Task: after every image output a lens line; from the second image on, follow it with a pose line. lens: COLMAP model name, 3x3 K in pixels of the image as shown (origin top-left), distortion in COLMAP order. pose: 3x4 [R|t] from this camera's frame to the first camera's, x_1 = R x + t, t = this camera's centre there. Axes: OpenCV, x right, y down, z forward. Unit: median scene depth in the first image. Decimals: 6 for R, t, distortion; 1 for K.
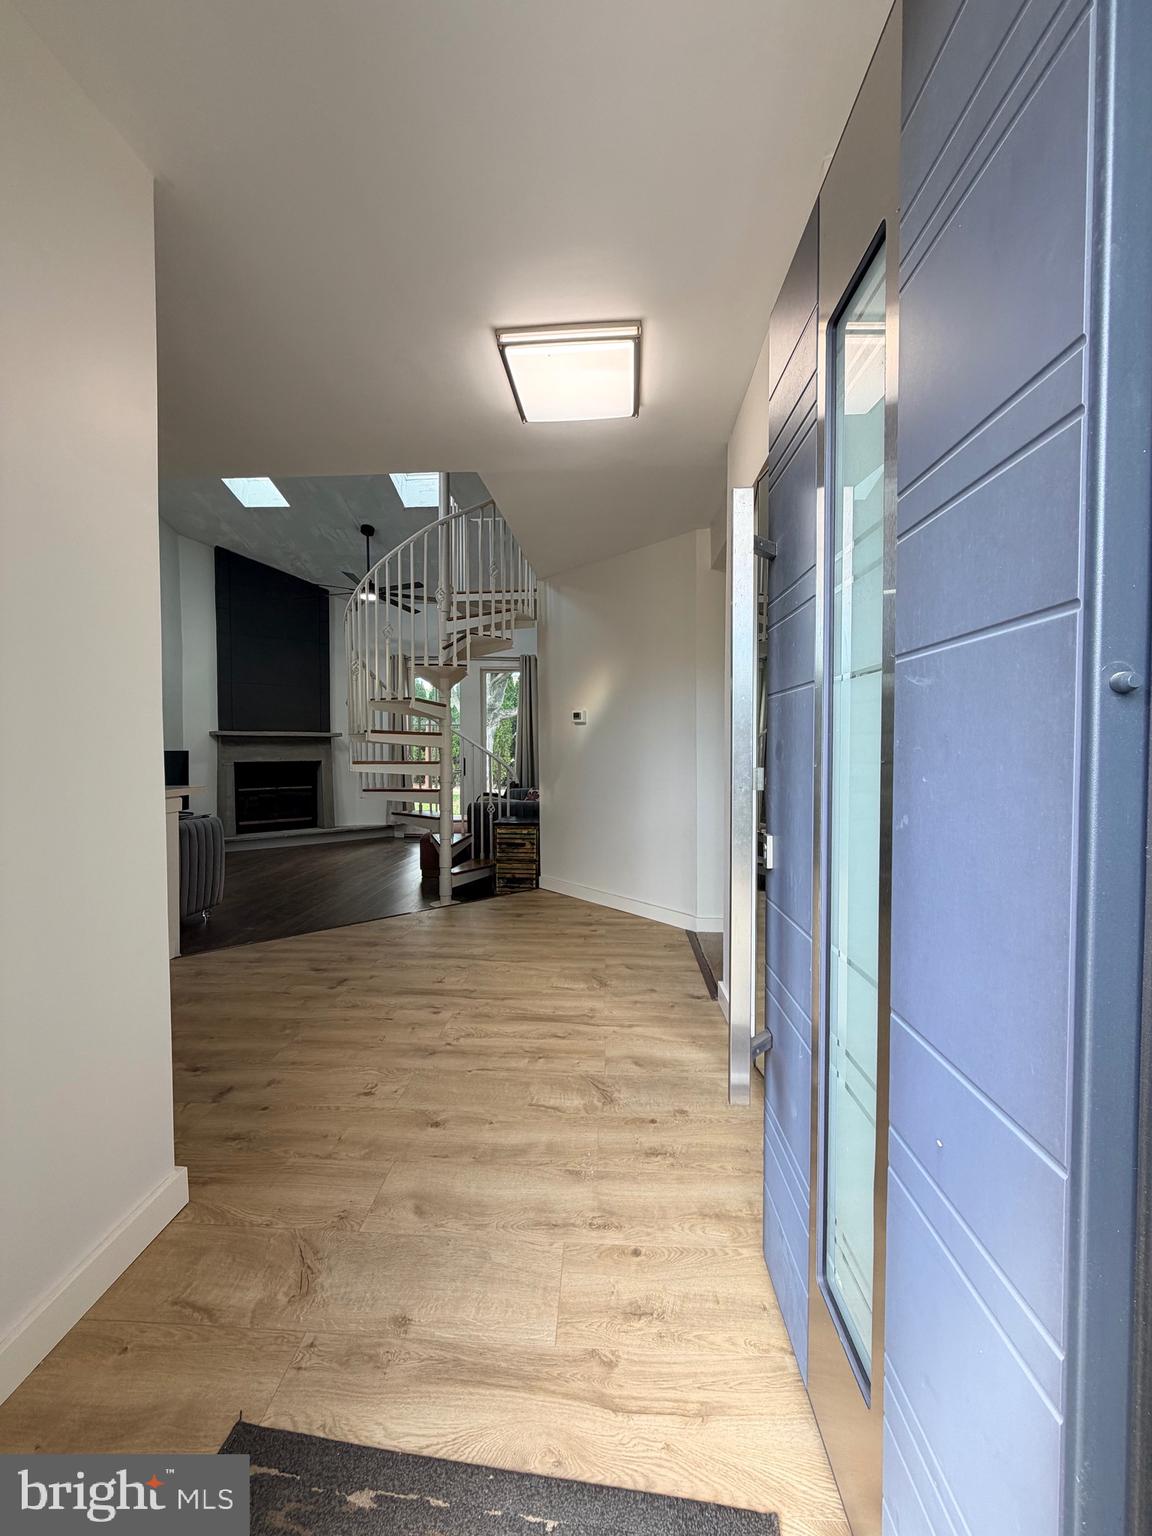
lens RADIAL K [[609.5, 0, 581.2], [0, 609.5, 766.8], [0, 0, 1]] dist [-0.008287, 0.001272]
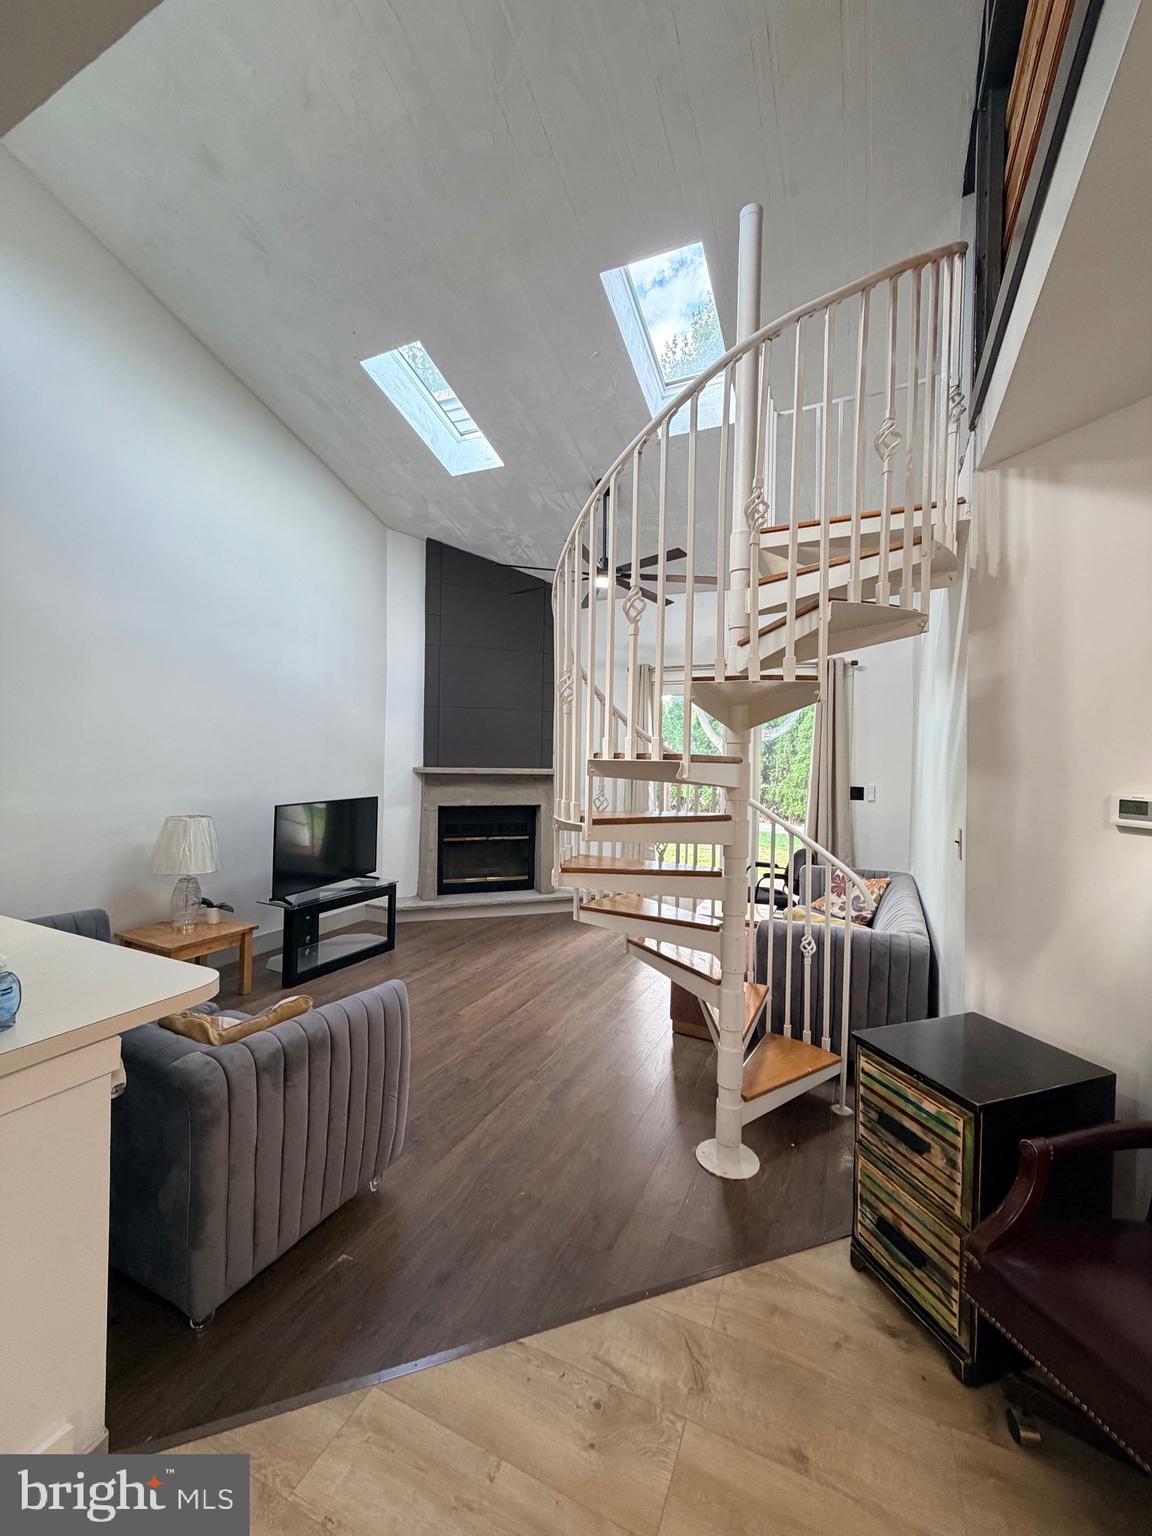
lens RADIAL K [[609.5, 0, 580.2], [0, 609.5, 767.1], [0, 0, 1]] dist [-0.008287, 0.001272]
pose [[0.931073, 0.024899, -0.363983, -0.108588], [-0.031007, 0.999459, -0.010946, -0.056546], [0.363513, 0.021477, 0.931341, 0.324105]]
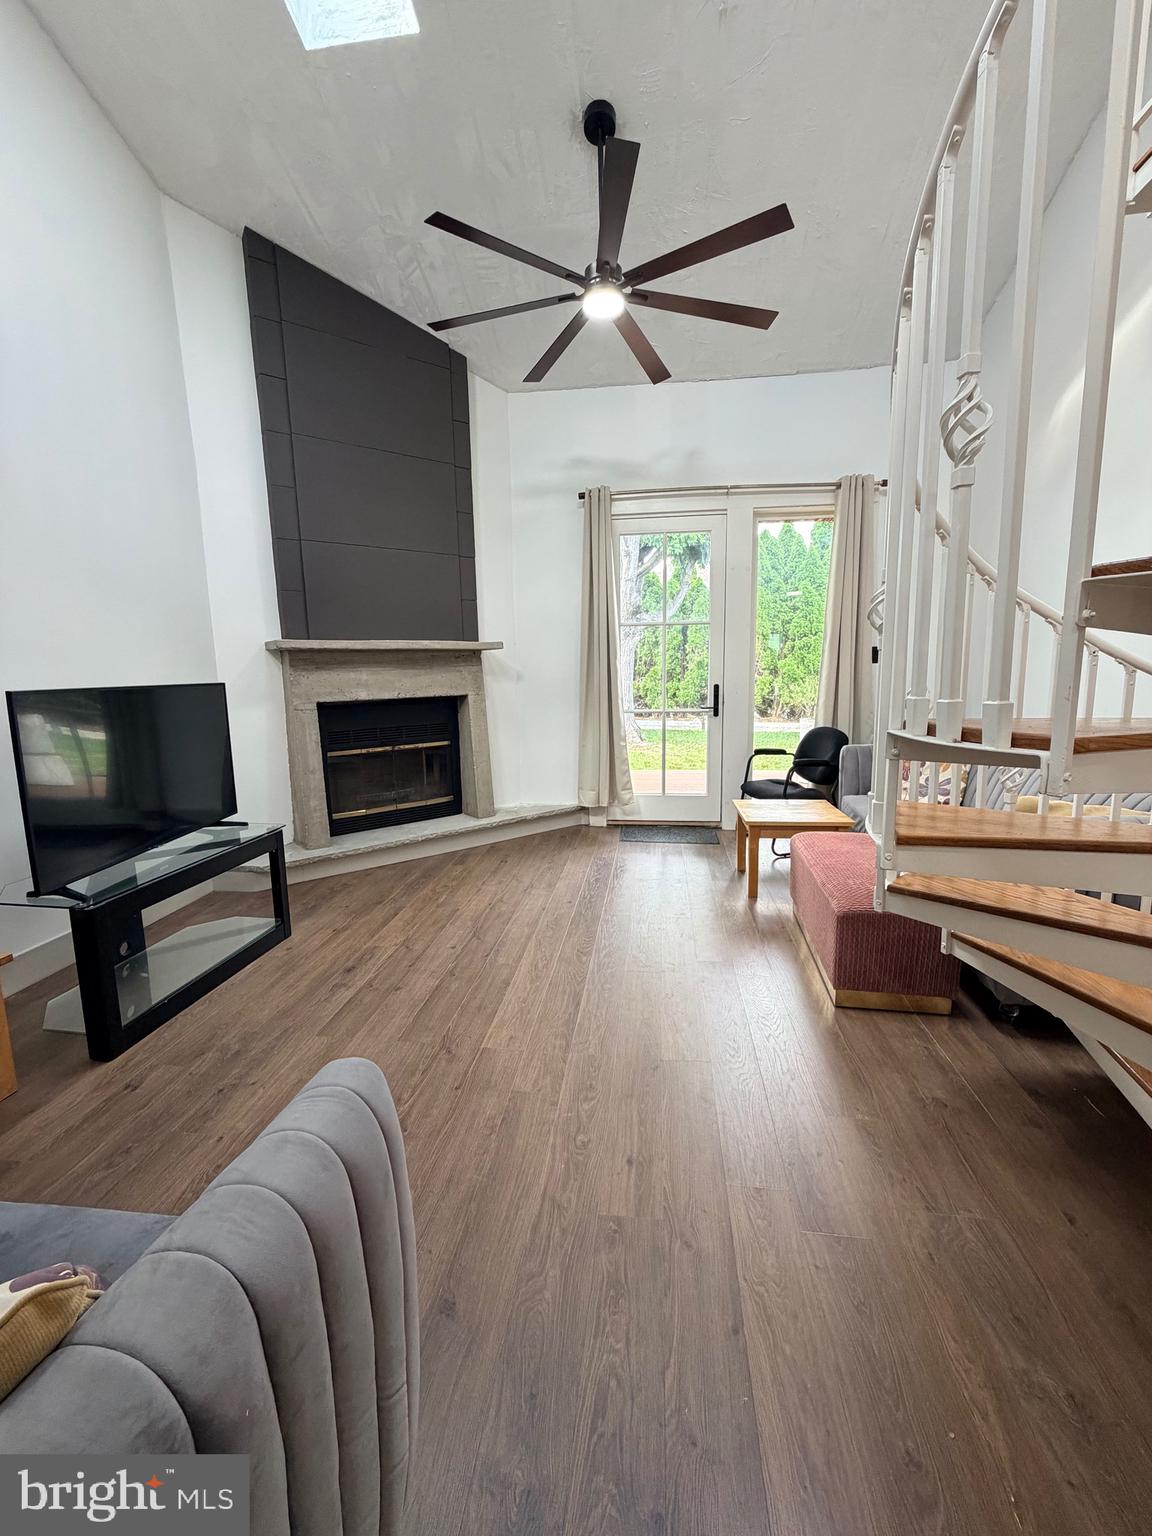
lens RADIAL K [[609.5, 0, 578.5], [0, 609.5, 767.1], [0, 0, 1]] dist [-0.008287, 0.001272]
pose [[0.997309, -0.007928, -0.072889, -0.317932], [0.017515, 0.991114, 0.131857, -0.017202], [0.071196, -0.132779, 0.988585, 0.508739]]
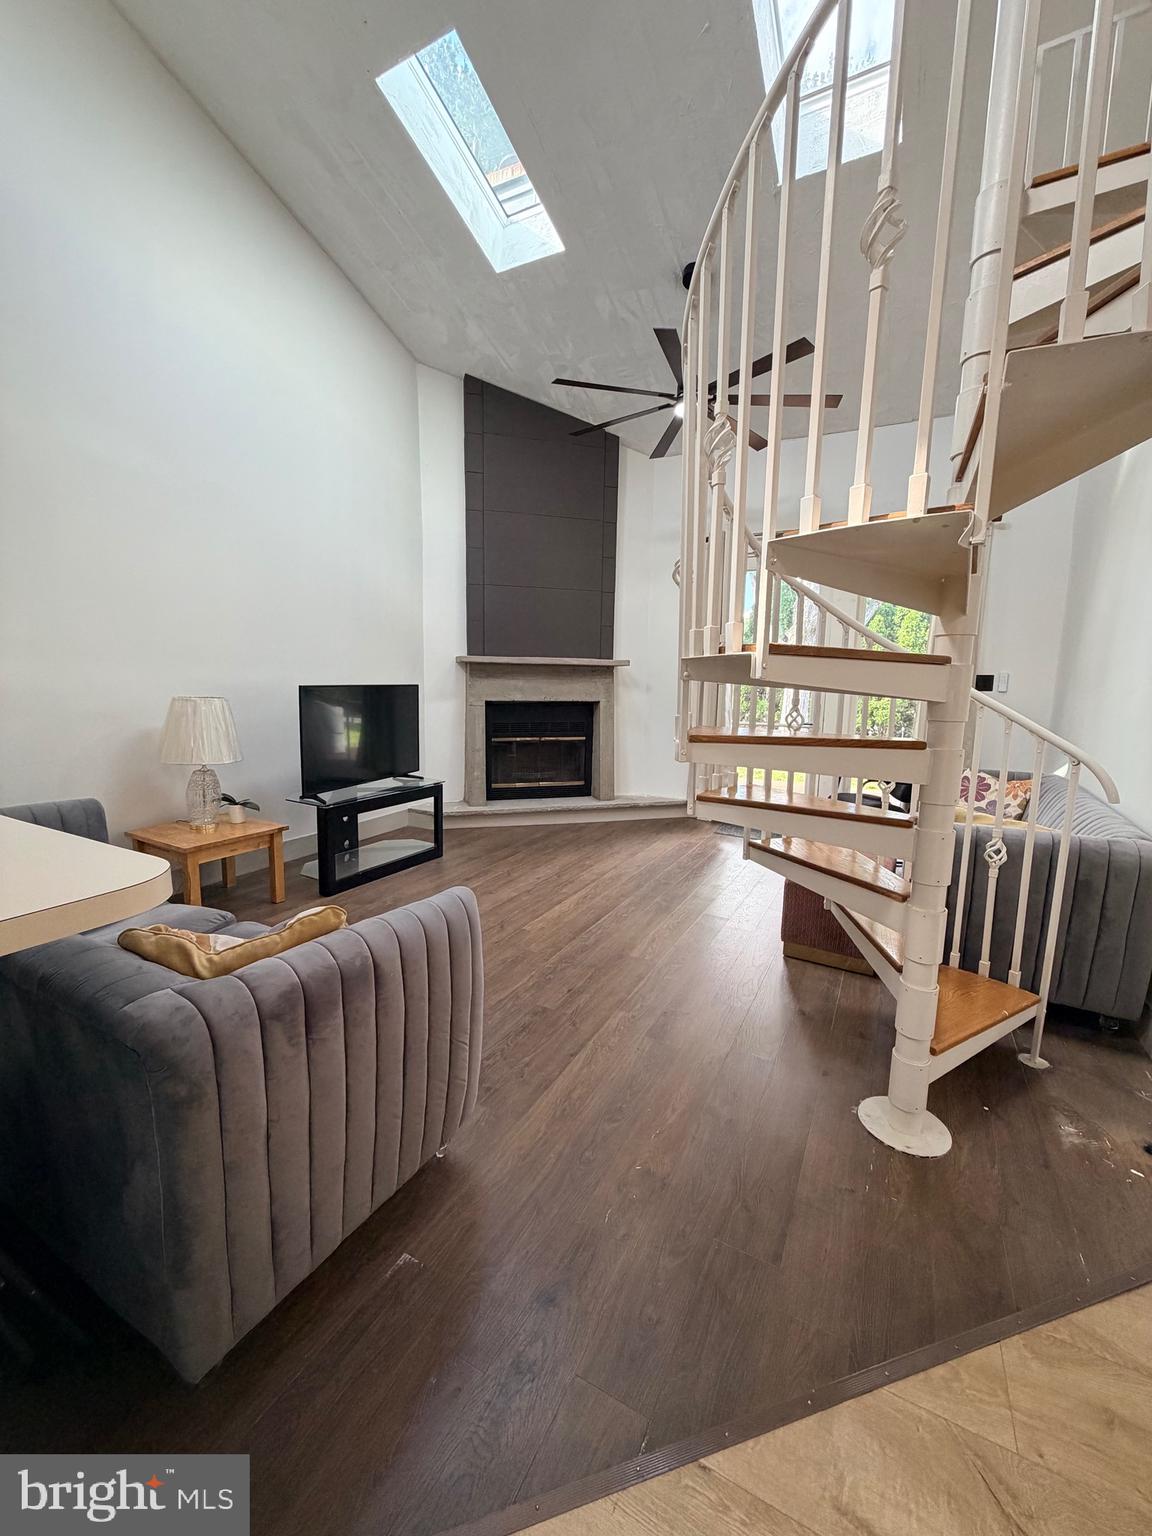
lens RADIAL K [[609.5, 0, 579.9], [0, 609.5, 767.5], [0, 0, 1]] dist [-0.008287, 0.001272]
pose [[0.910116, 0.077626, -0.407016, -0.179457], [-0.030515, 0.992184, 0.120995, -0.020054], [0.413228, -0.097699, 0.905372, 0.401992]]
